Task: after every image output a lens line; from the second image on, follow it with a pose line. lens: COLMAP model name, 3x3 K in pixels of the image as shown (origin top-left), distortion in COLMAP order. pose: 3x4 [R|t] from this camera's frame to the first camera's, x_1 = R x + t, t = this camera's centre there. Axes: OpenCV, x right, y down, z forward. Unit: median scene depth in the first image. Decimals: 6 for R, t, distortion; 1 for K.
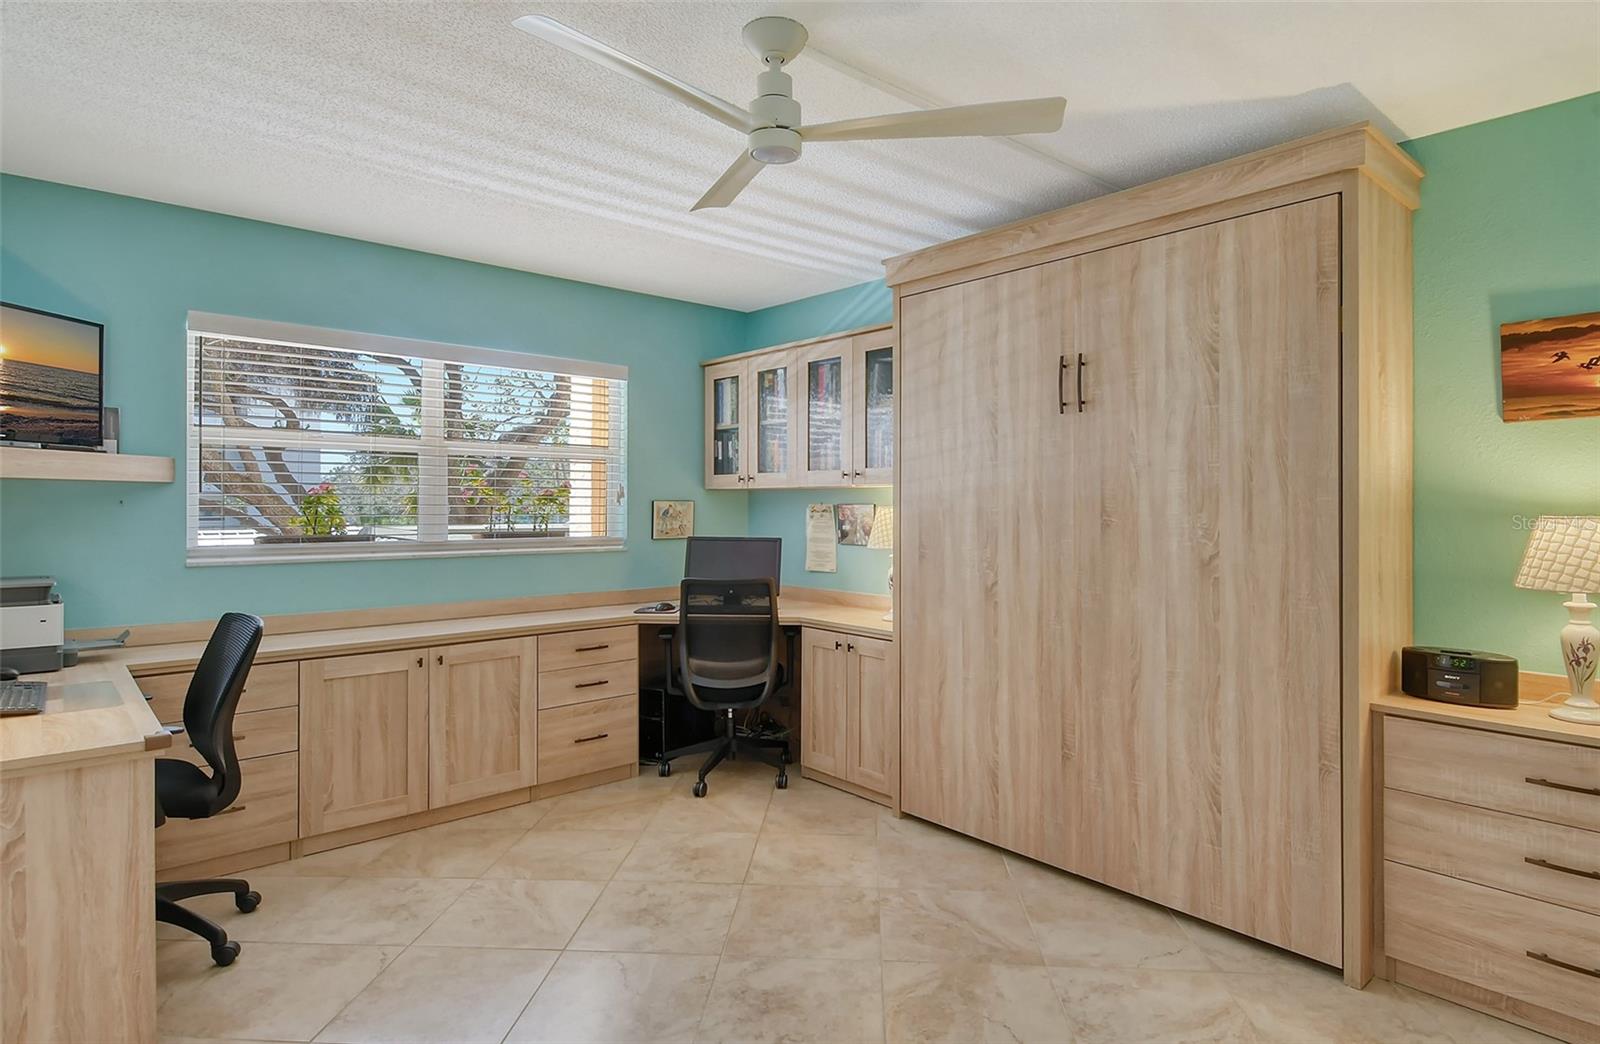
lens RADIAL K [[863.1, 0, 800.5], [0, 863.1, 443.8], [0, 0, 1]] dist [0.013931, -0.014419]
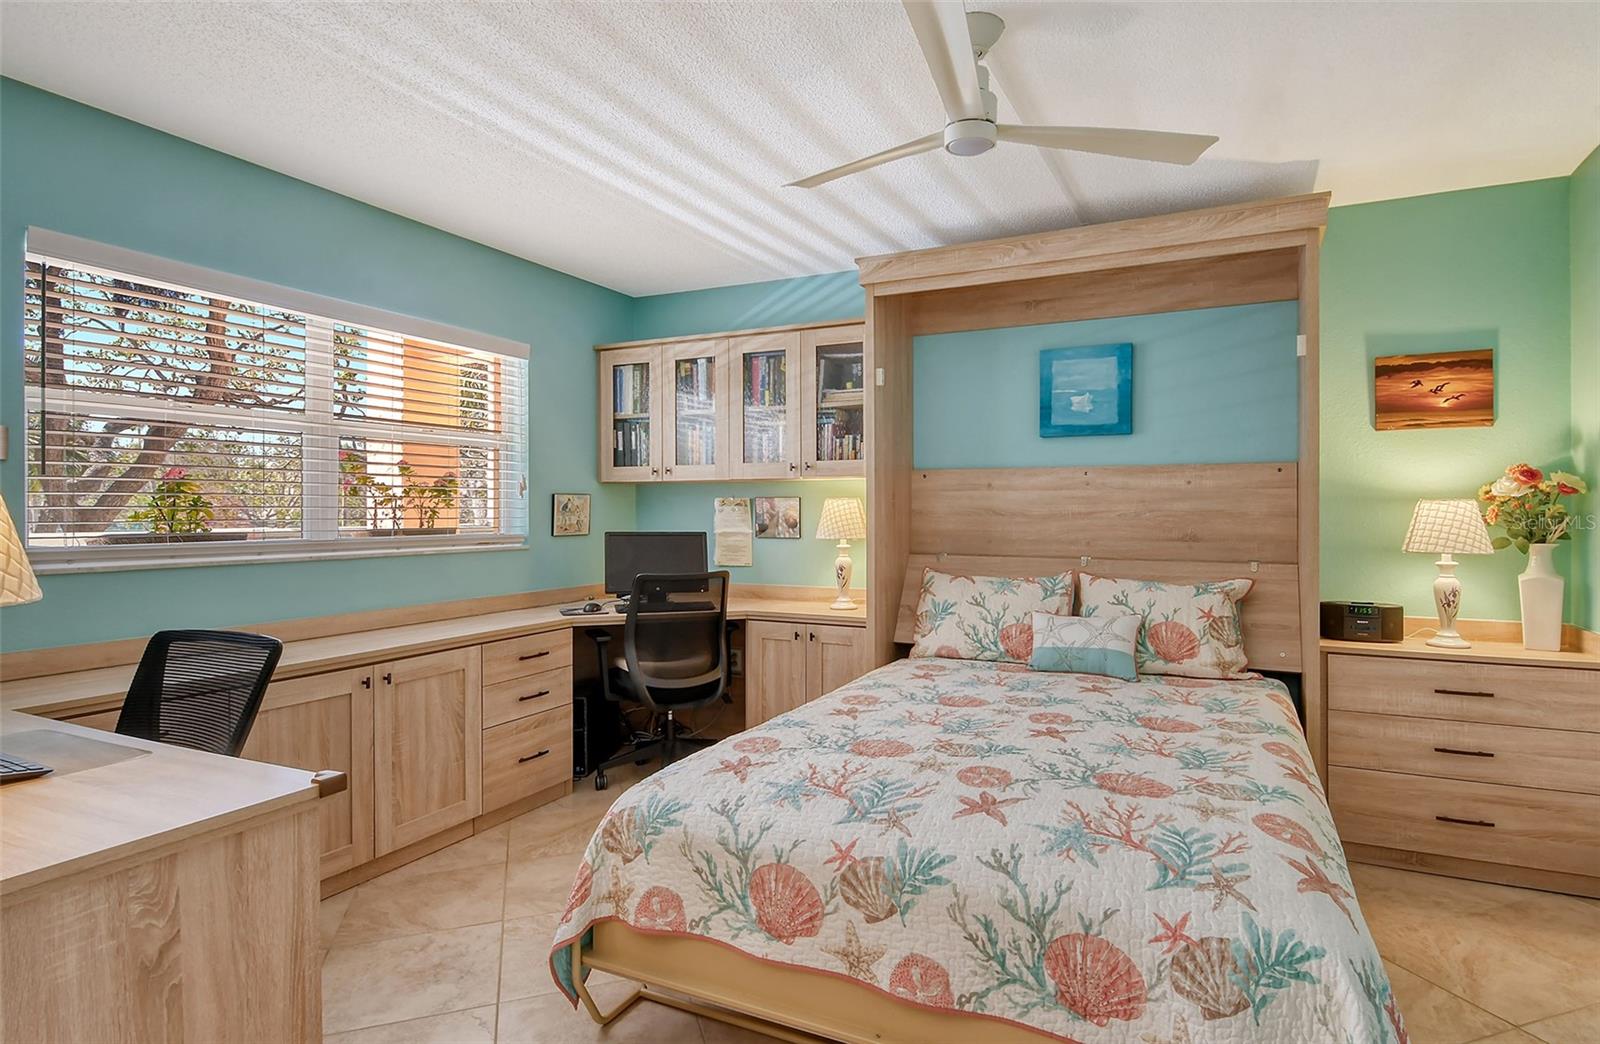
lens RADIAL K [[863.1, 0, 839.2], [0, 863.1, 454.0], [0, 0, 1]] dist [0.013931, -0.014419]
pose [[0.922221, 0.020864, 0.386099, -0.392167], [-0.024169, 0.999701, 0.003707, 0.021610], [-0.385907, -0.012750, 0.922450, 0.071960]]
